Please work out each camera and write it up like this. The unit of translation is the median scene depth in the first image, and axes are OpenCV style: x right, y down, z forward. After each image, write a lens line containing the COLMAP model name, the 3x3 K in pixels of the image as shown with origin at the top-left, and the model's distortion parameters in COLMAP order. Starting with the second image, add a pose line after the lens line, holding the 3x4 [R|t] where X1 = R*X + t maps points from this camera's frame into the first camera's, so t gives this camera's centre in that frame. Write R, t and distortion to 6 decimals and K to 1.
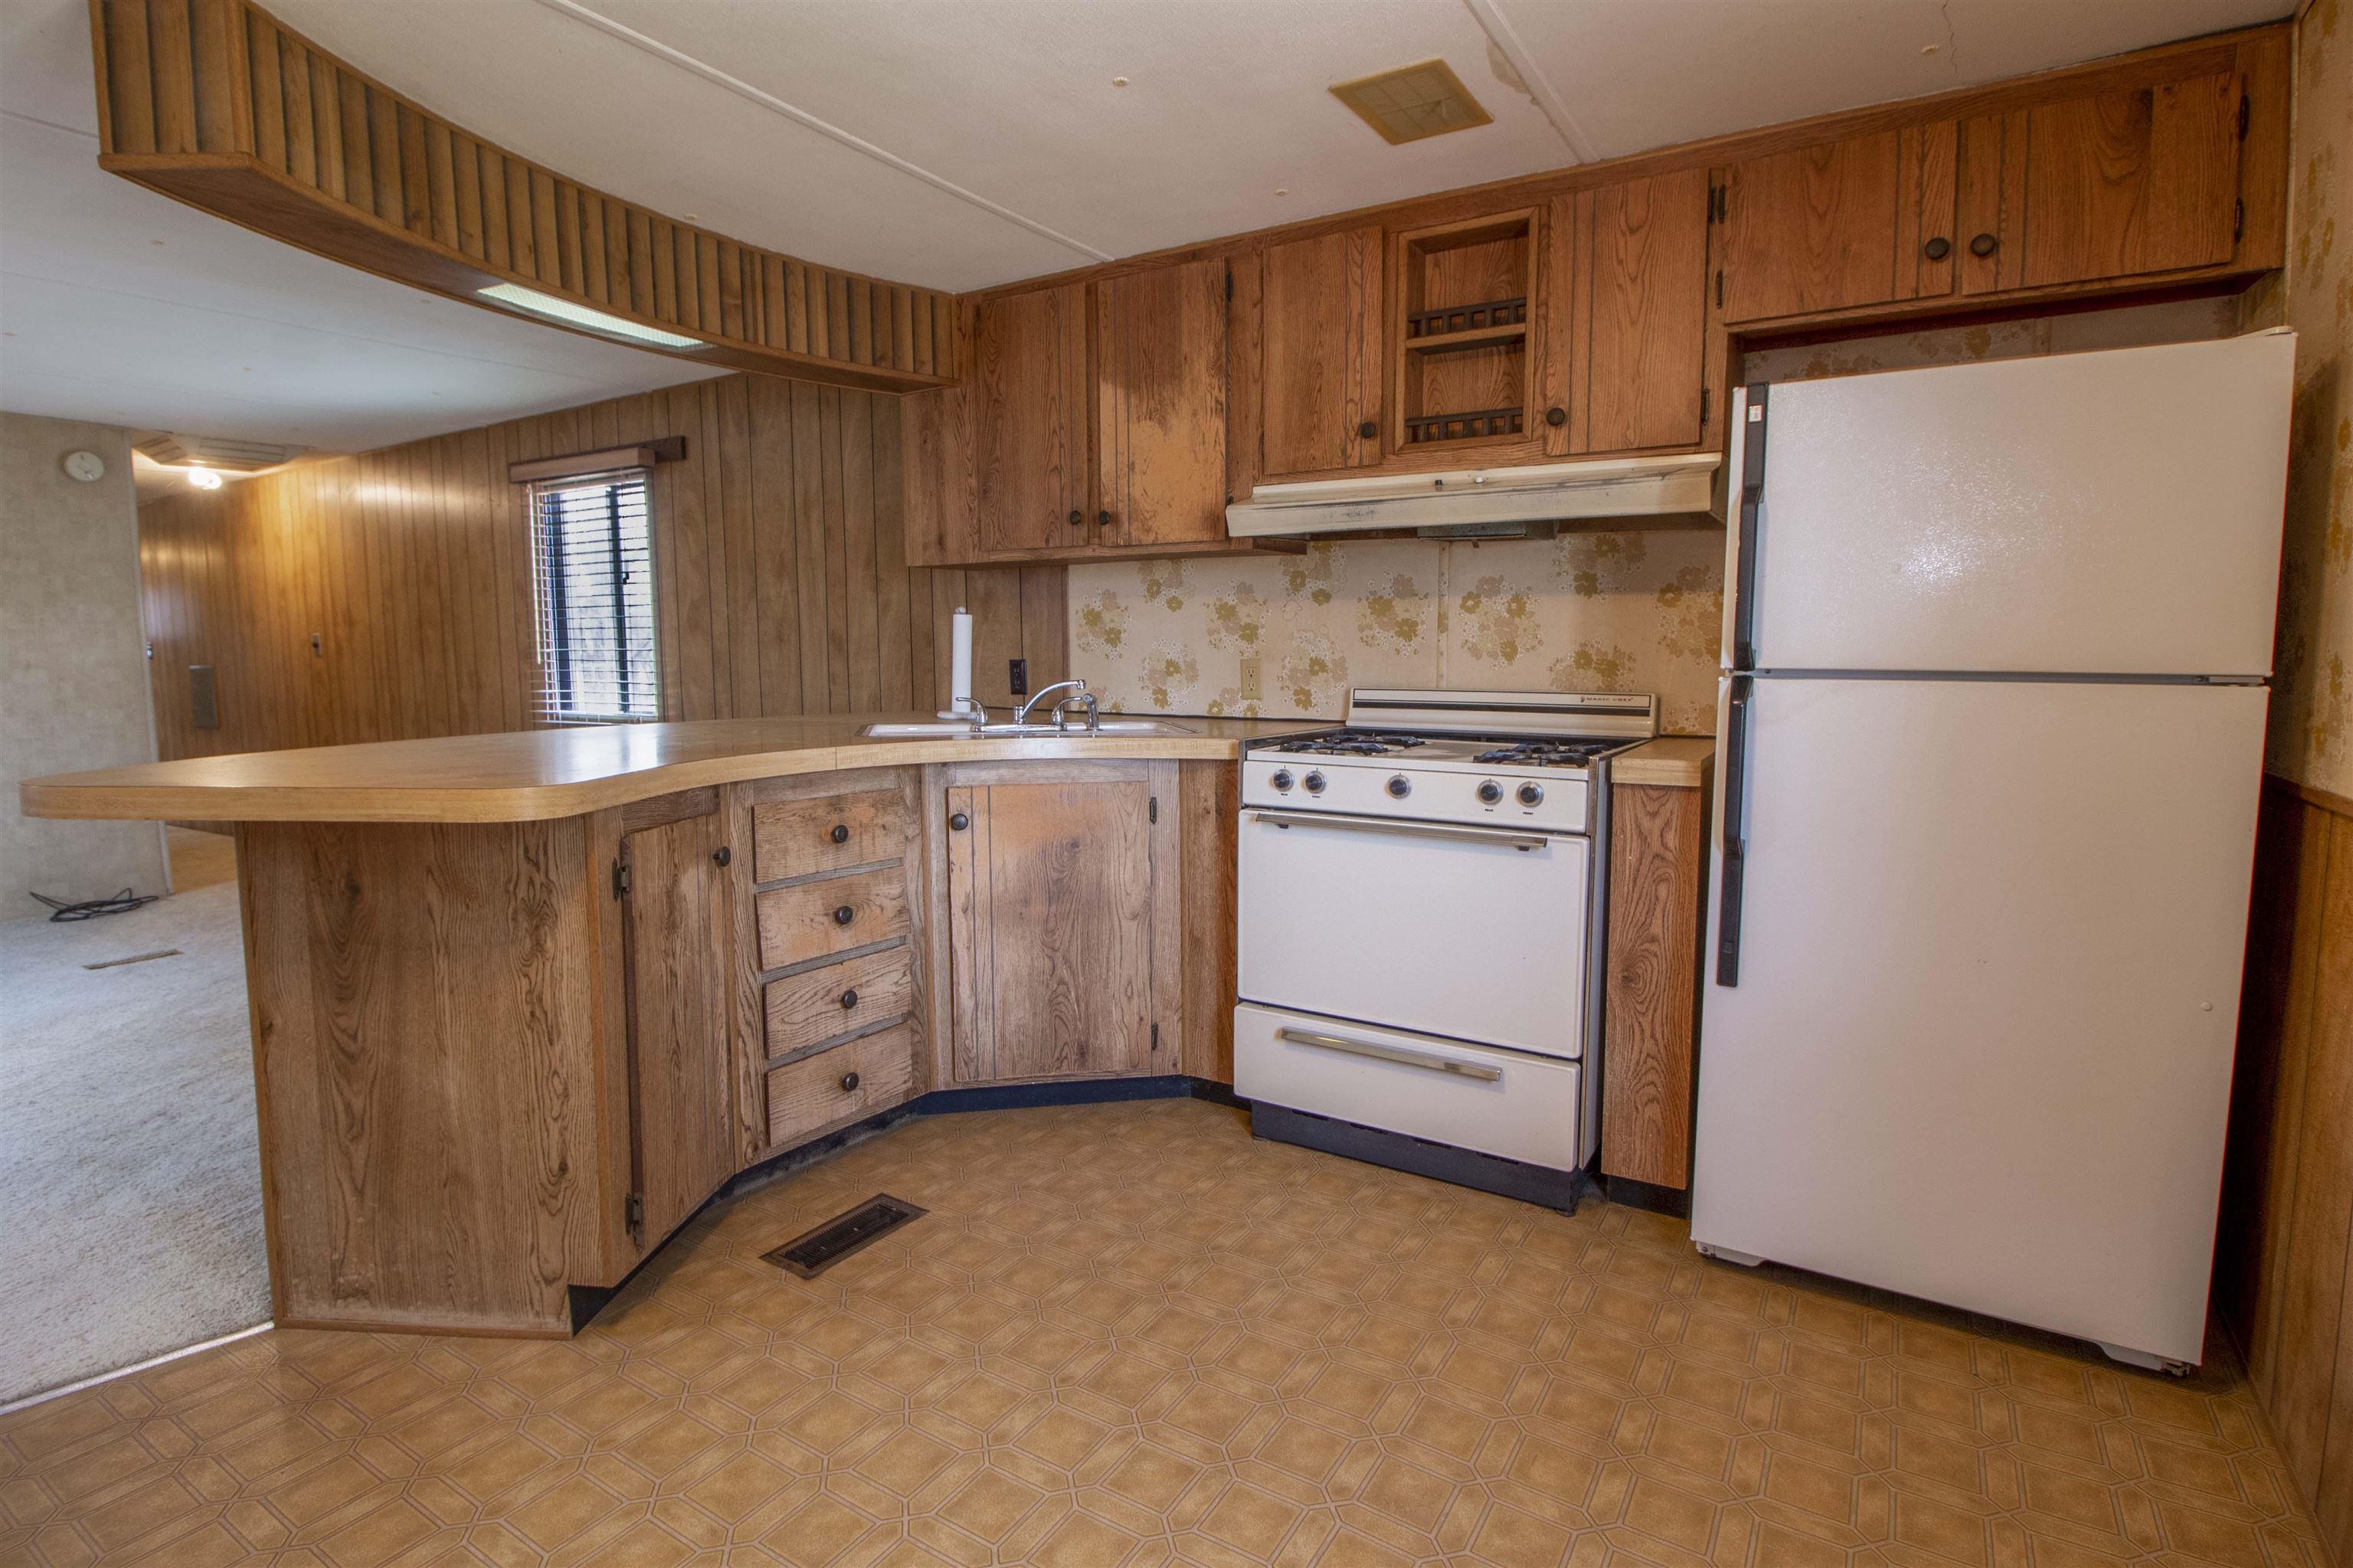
lens RADIAL K [[1163.4, 0, 1175.9], [0, 1163.4, 768.9], [0, 0, 1]] dist [-0.019223, -0.000758]
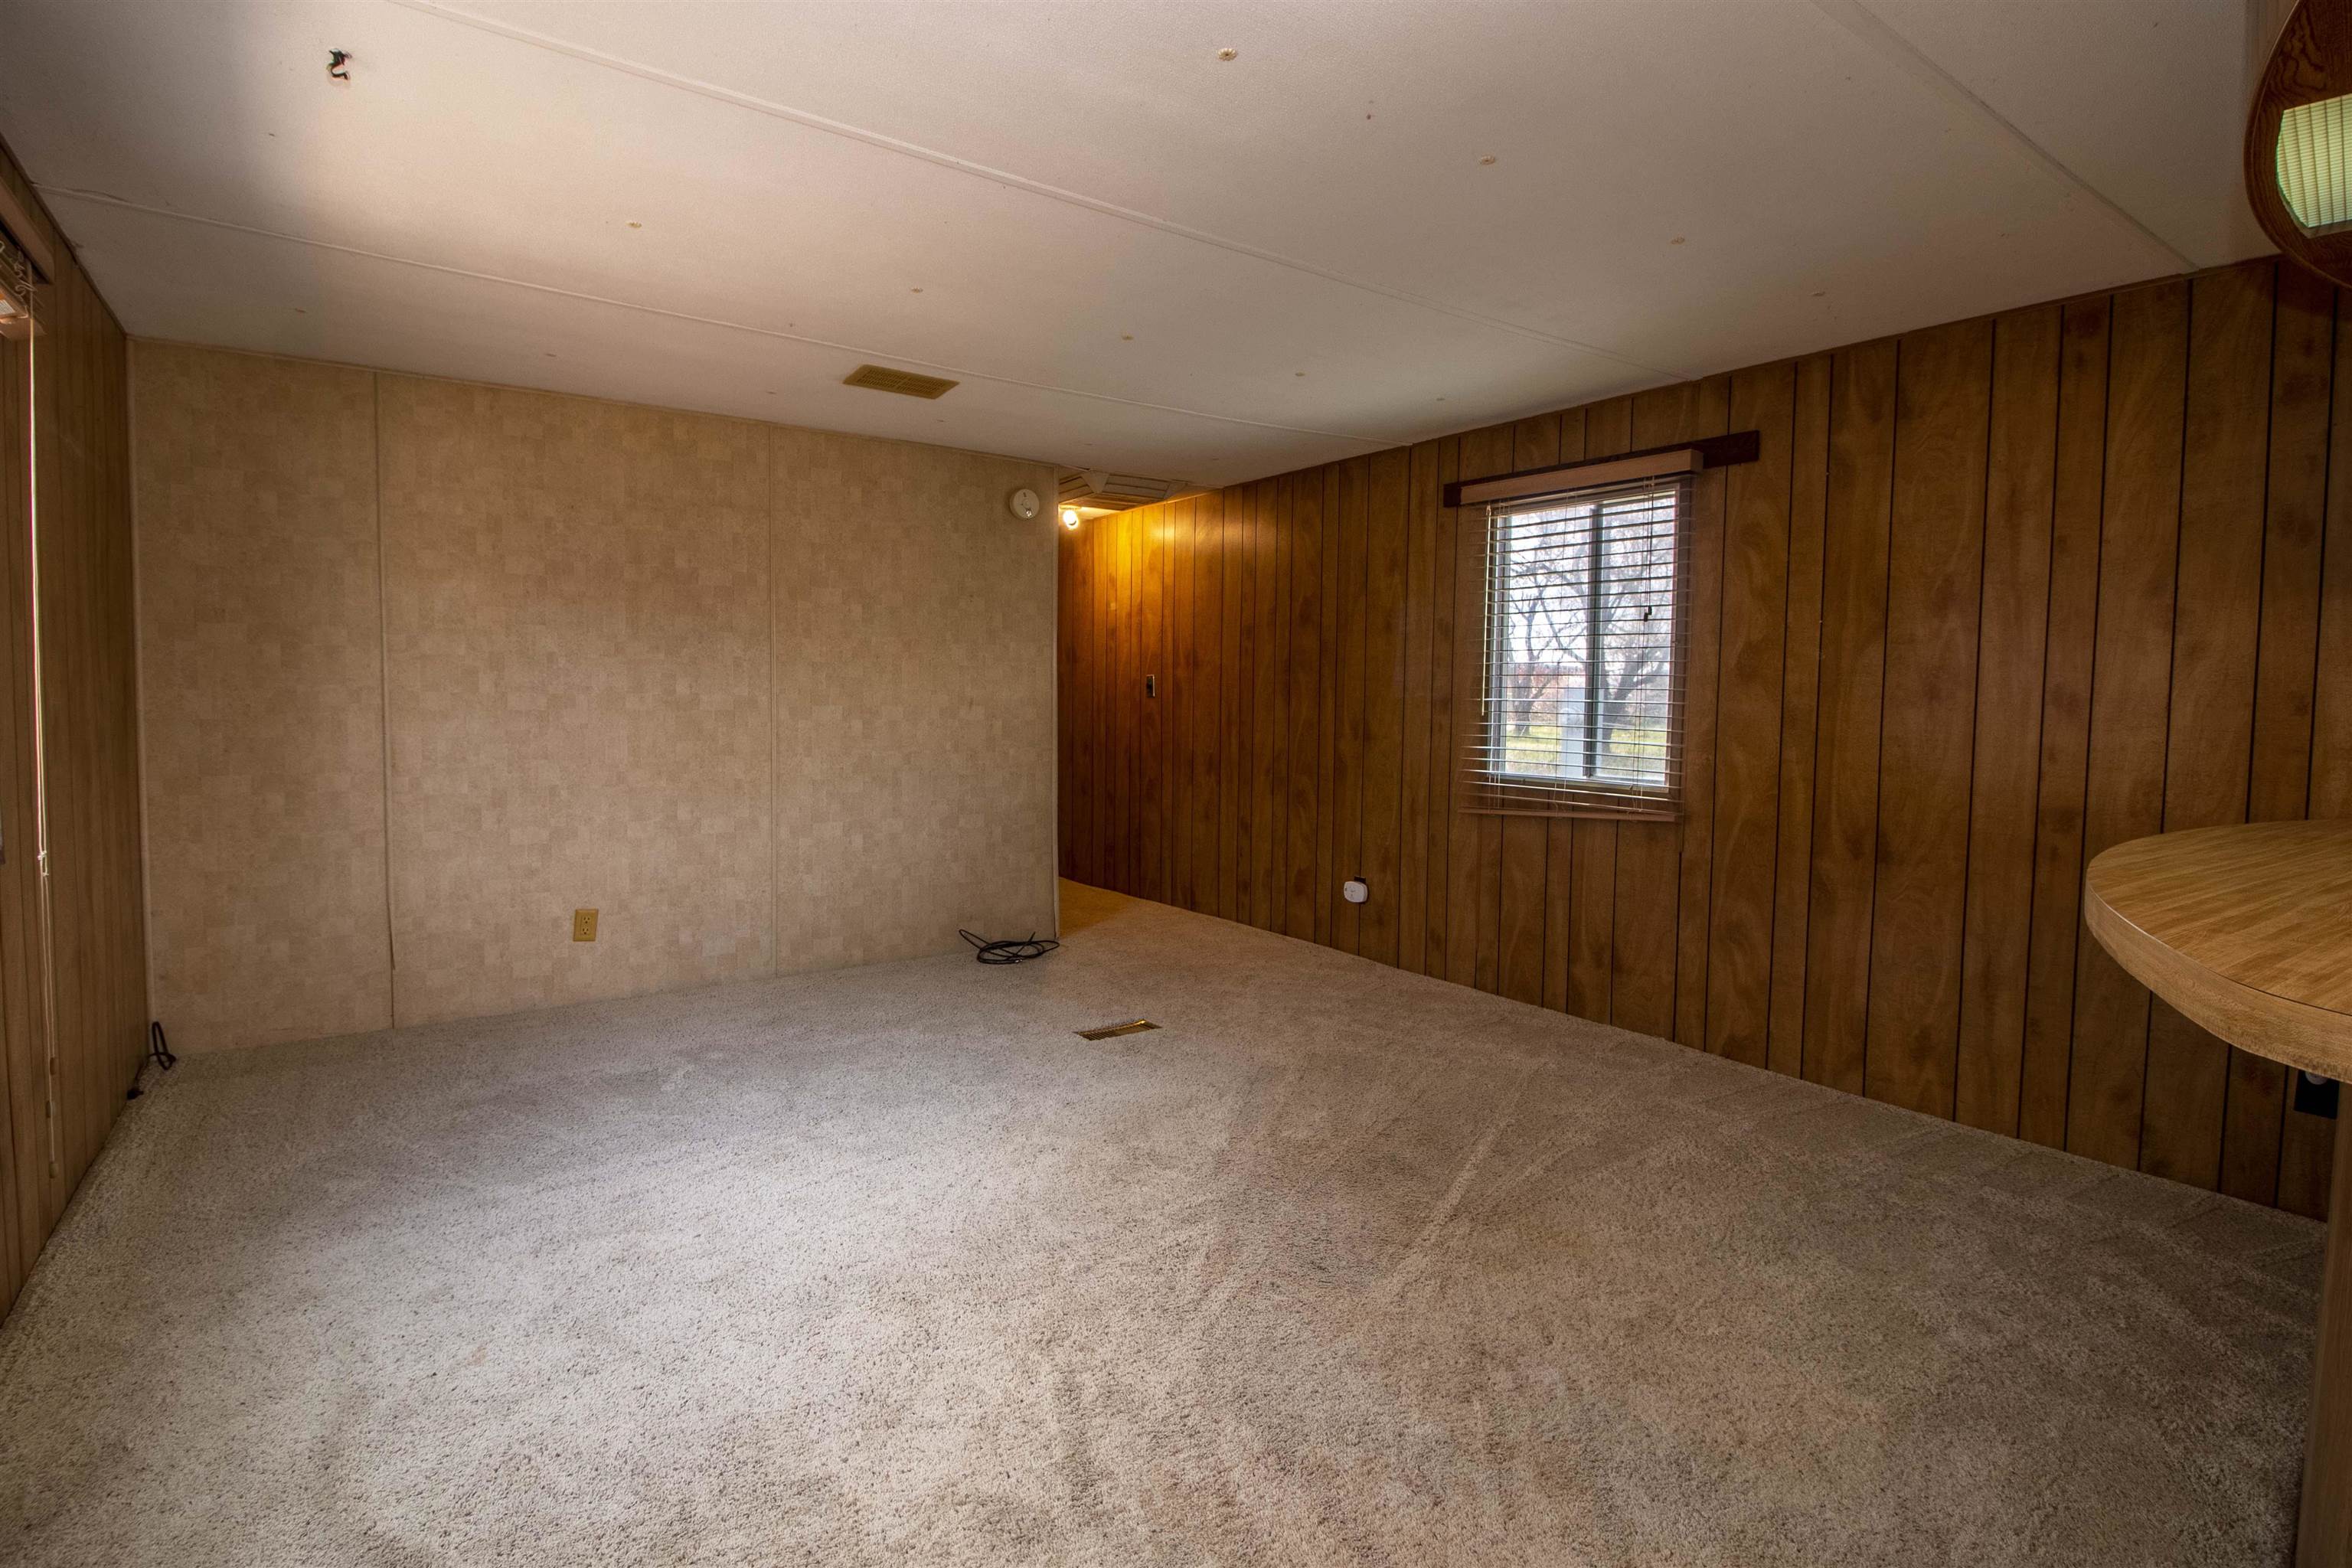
lens RADIAL K [[1162.9, 0, 1175.4], [0, 1162.9, 768.9], [0, 0, 1]] dist [-0.019223, -0.000758]
pose [[0.916844, 0.045327, -0.396665, -0.457129], [-0.061163, 0.997753, -0.027358, -0.016017], [0.394534, 0.049344, 0.917556, 0.143422]]
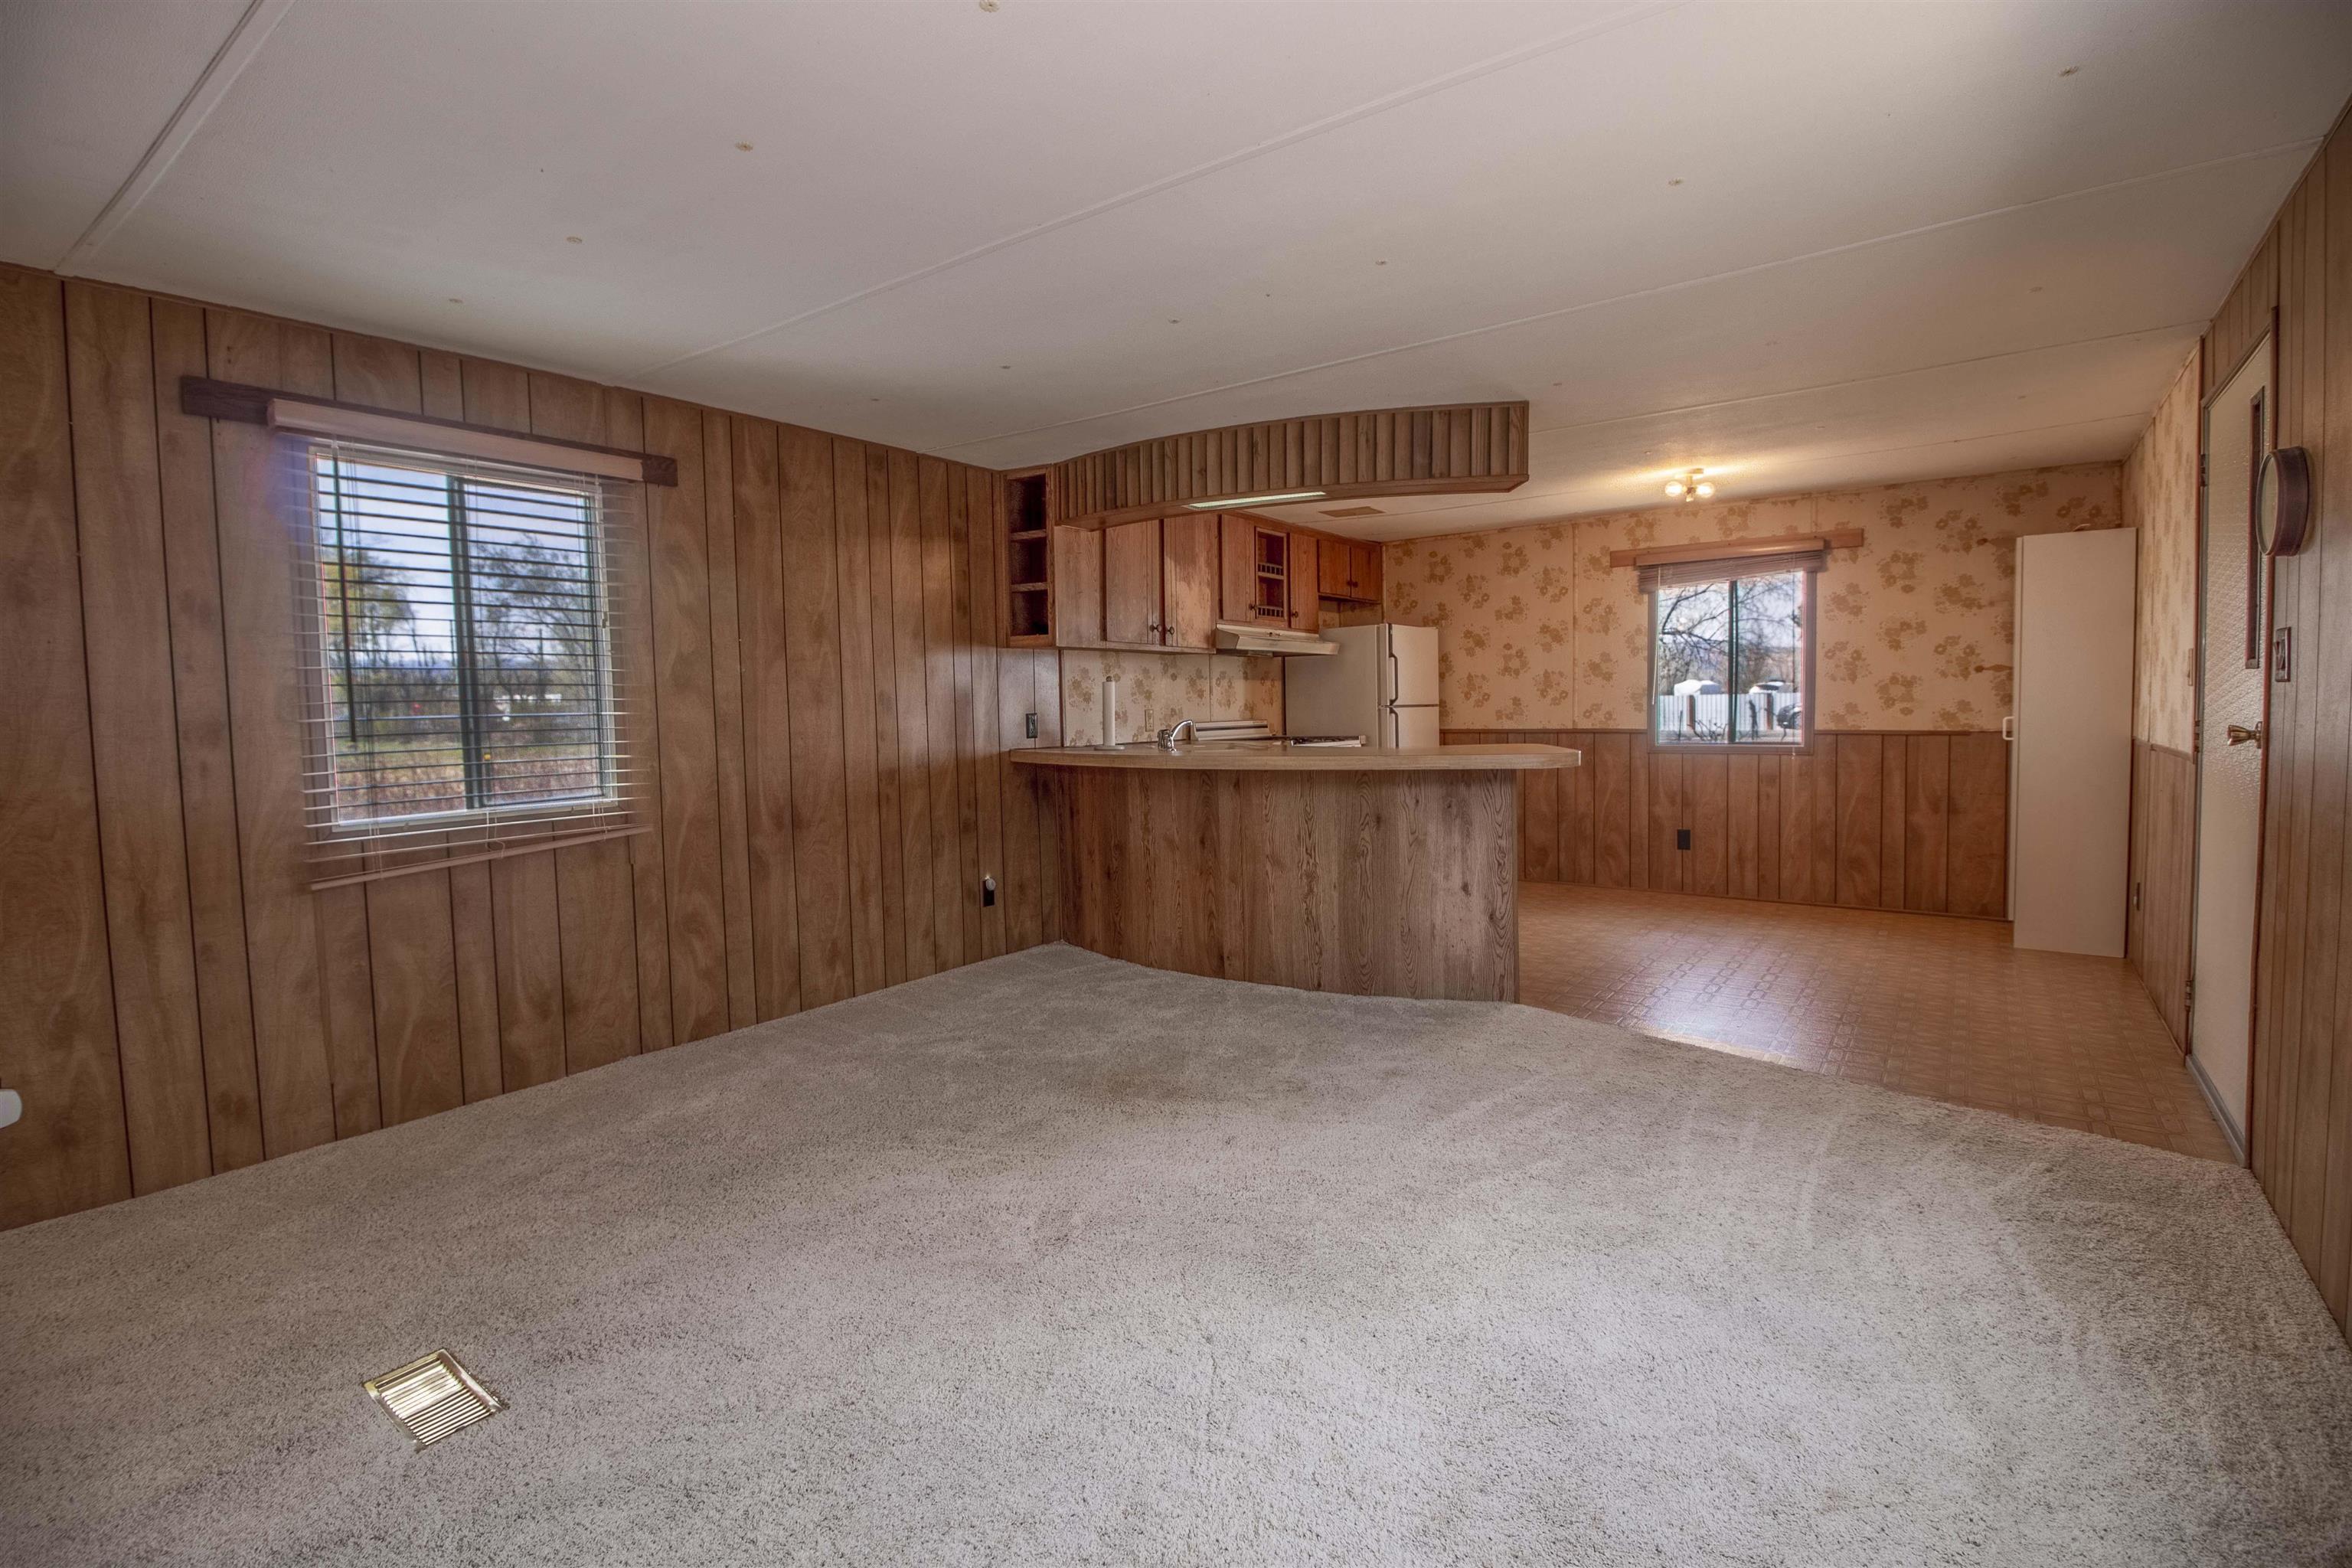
lens RADIAL K [[1096.7, 0, 1176.0], [0, 1096.7, 784.0], [0, 0, 1]] dist [-0.031802, -0.000330]
pose [[0.064774, -0.070812, 0.995384, -1.180268], [0.124153, 0.990301, 0.062371, -0.056873], [-0.990147, 0.119540, 0.072937, 0.598107]]
